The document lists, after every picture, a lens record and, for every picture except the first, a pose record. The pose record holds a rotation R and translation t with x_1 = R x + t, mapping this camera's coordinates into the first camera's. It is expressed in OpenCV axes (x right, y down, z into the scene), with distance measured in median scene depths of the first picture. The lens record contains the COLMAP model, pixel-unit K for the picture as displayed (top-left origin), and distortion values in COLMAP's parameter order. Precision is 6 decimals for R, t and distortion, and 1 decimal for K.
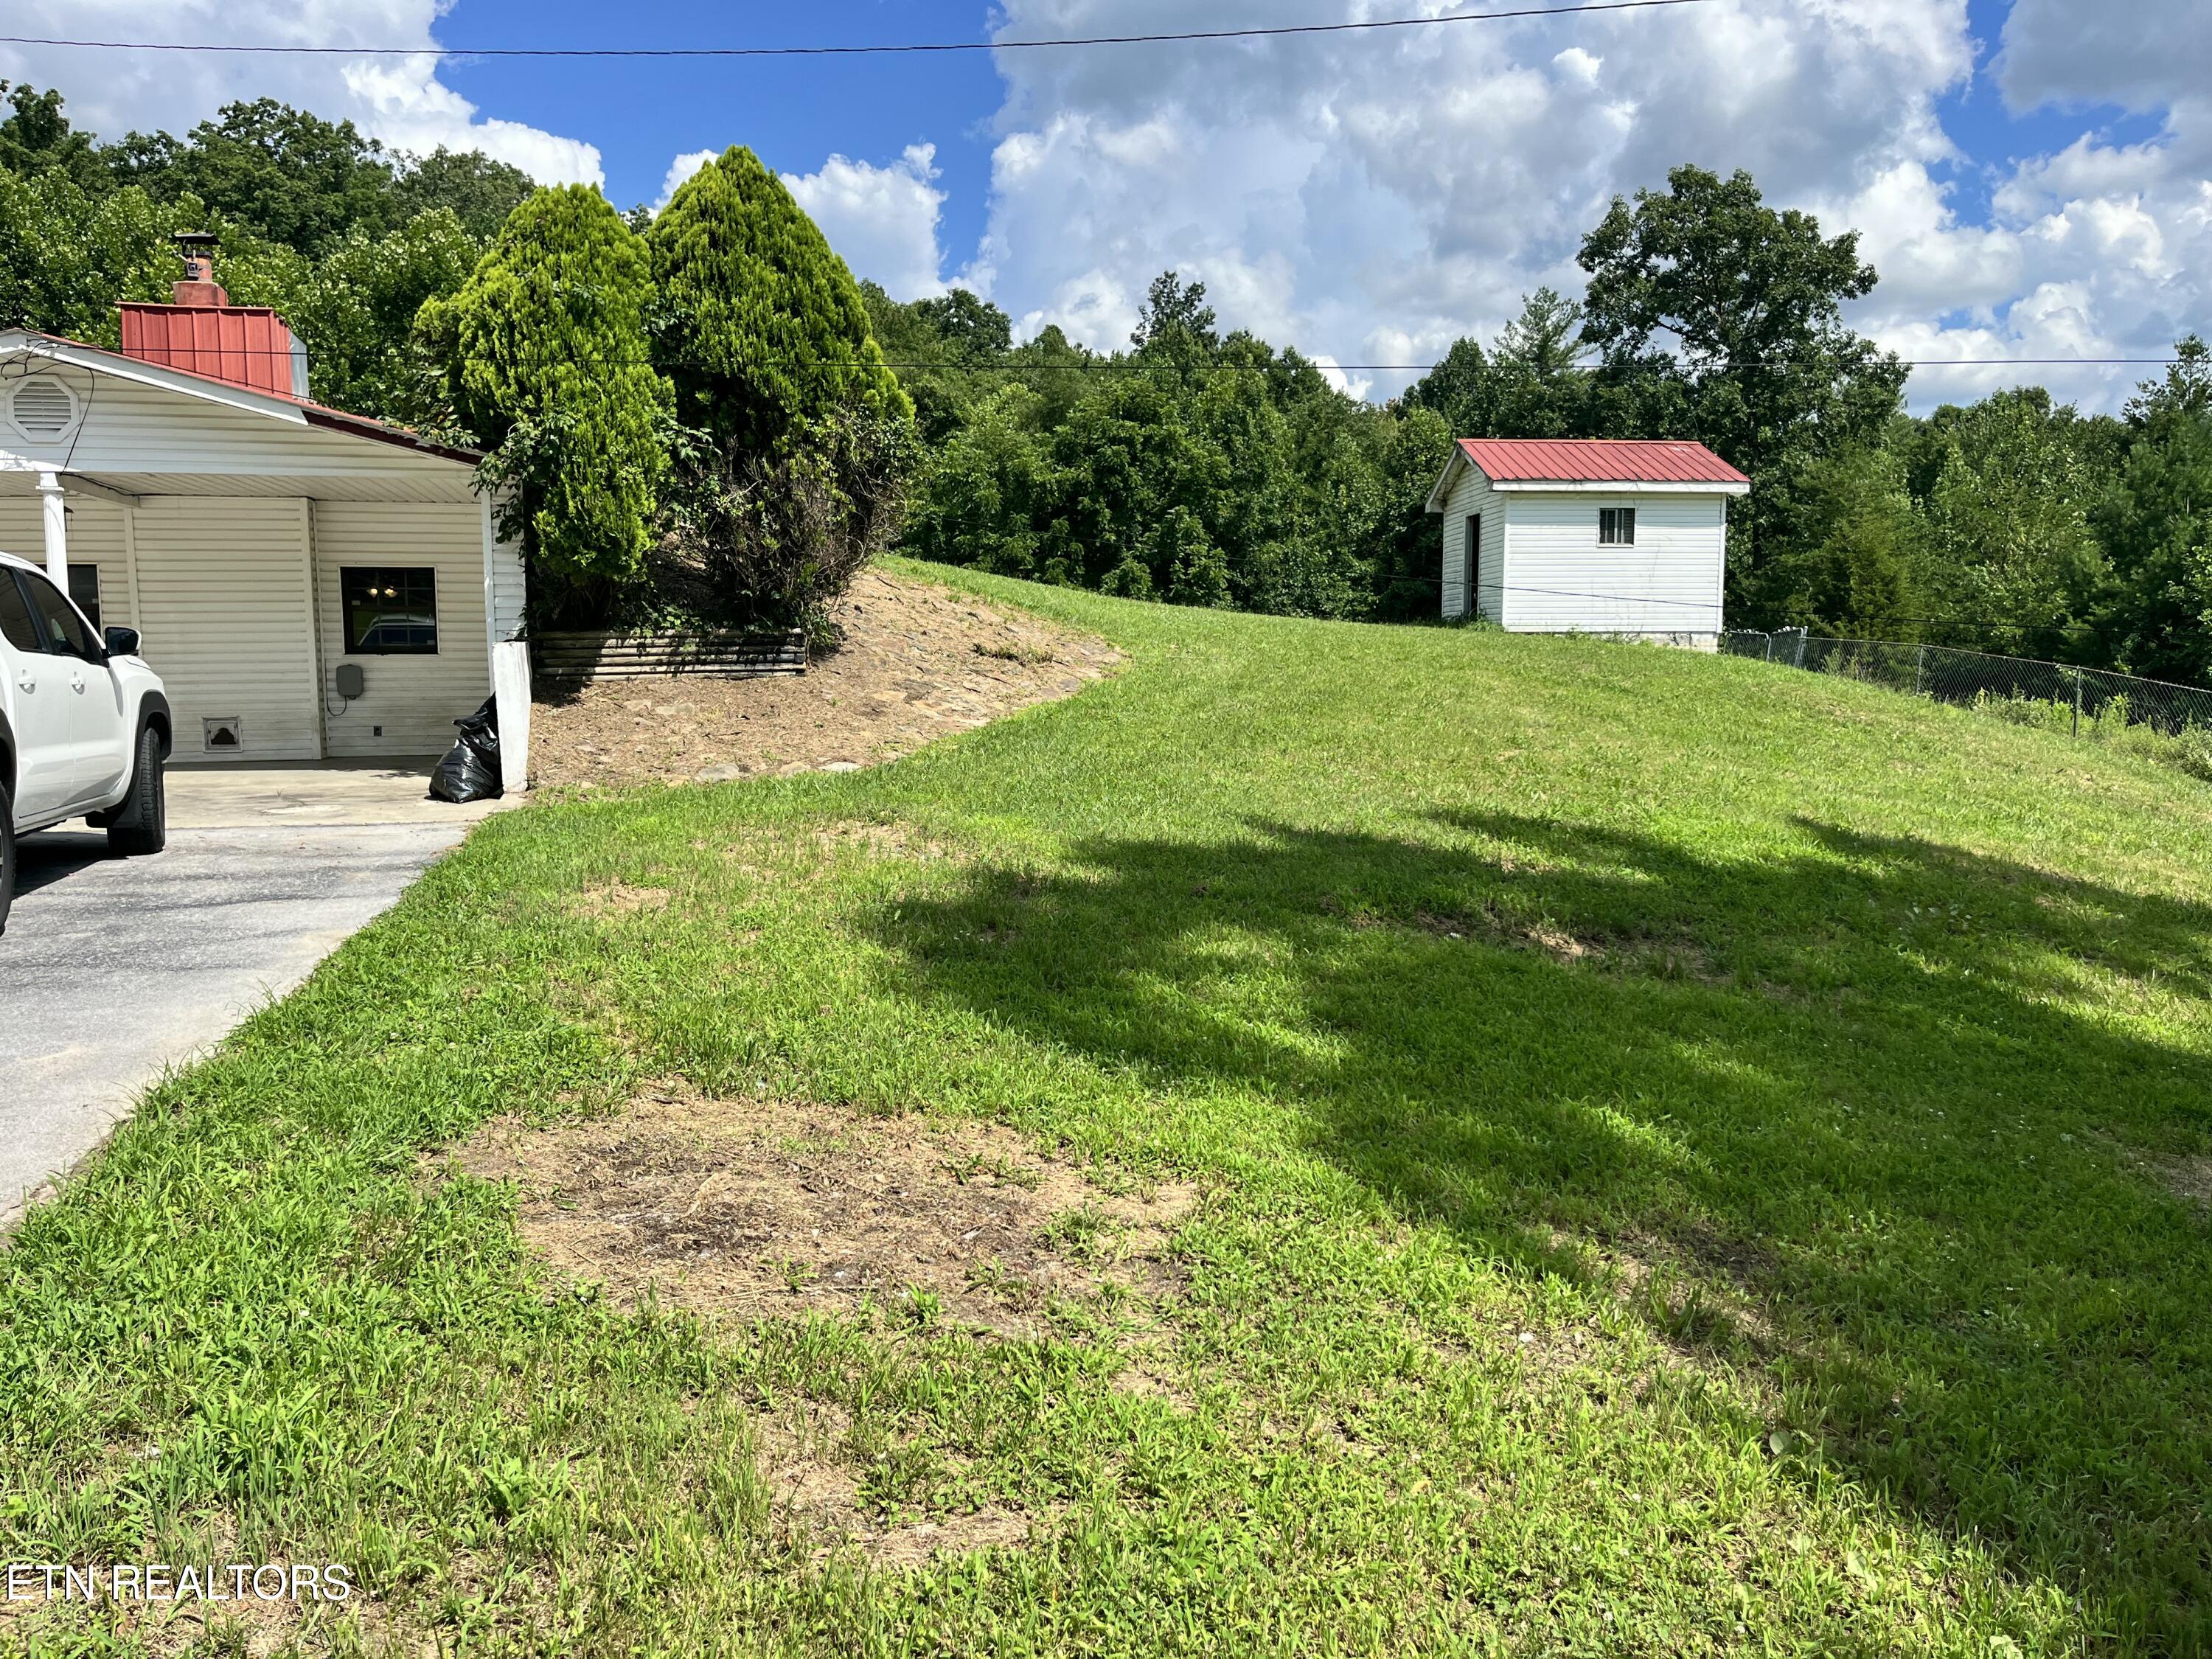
lens RADIAL K [[1745.4, 0, 1094.0], [0, 1745.4, 841.2], [0, 0, 1]] dist [0.073888, -0.109405]
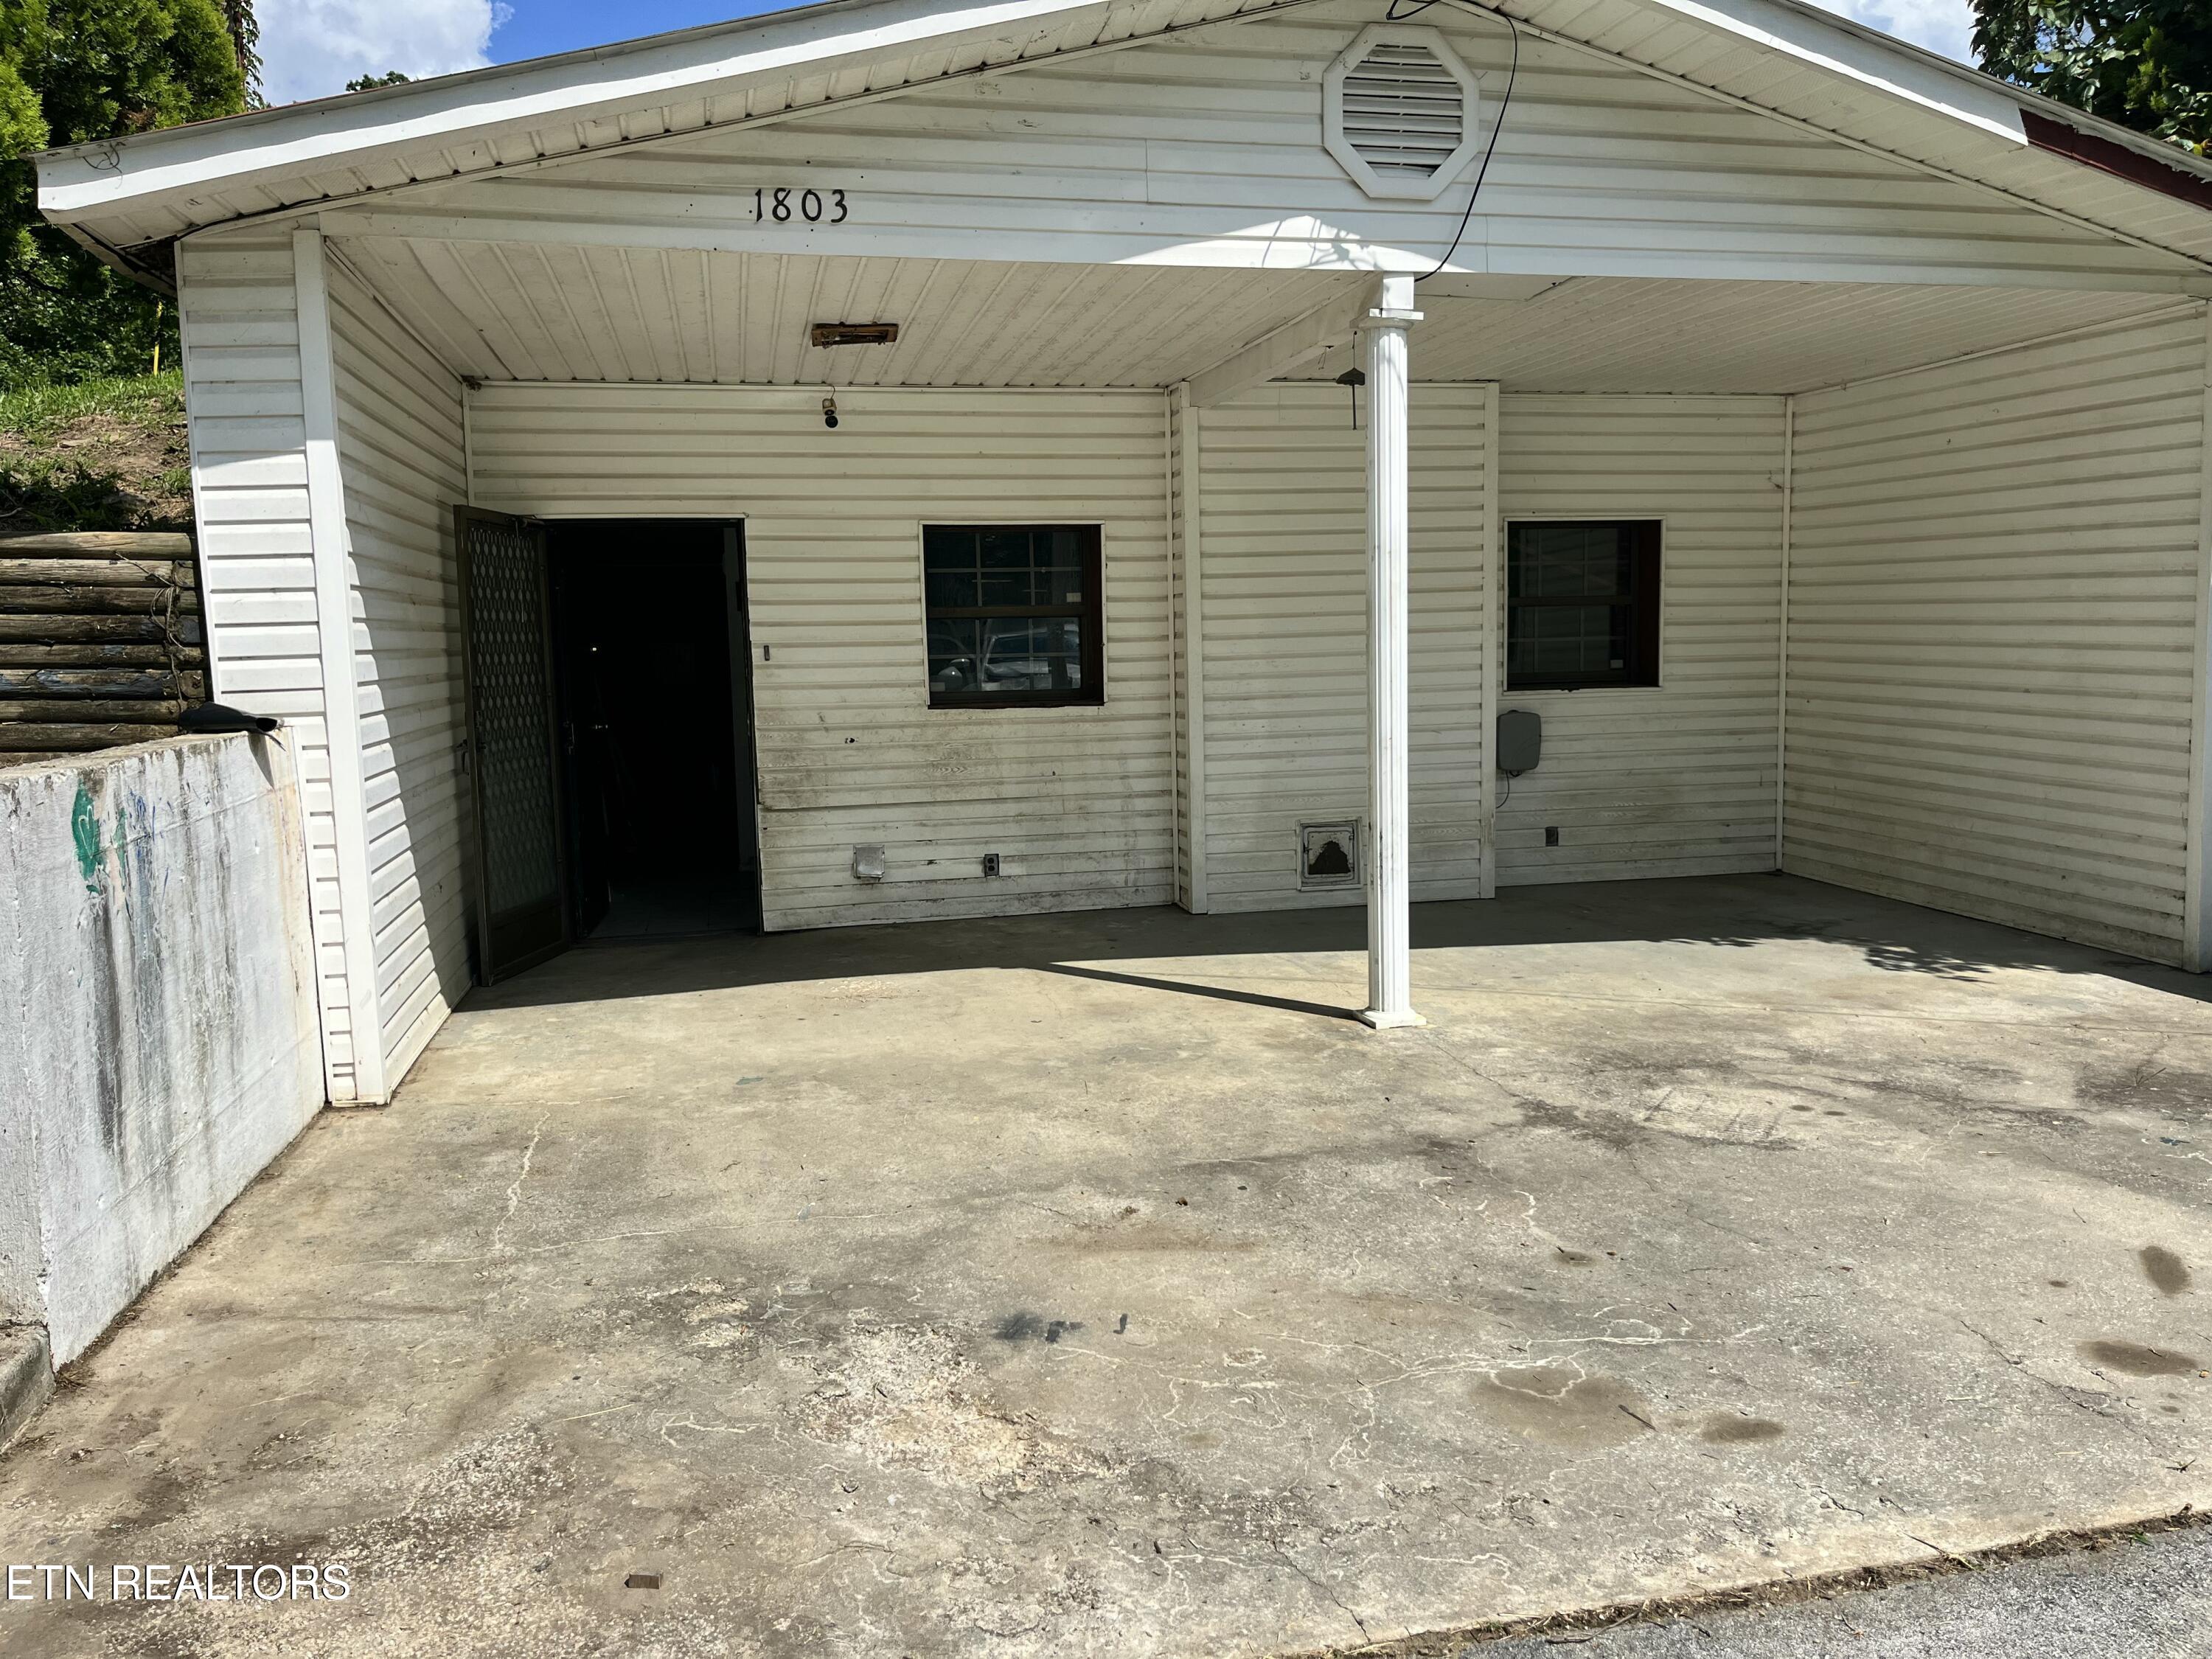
lens RADIAL K [[1745.4, 0, 1094.0], [0, 1745.4, 841.2], [0, 0, 1]] dist [0.073888, -0.109405]
pose [[0.999678, -0.013464, -0.021504, -0.535759], [0.013455, 0.999909, -0.000571, -0.062998], [0.021510, 0.000281, 0.999769, 0.479674]]
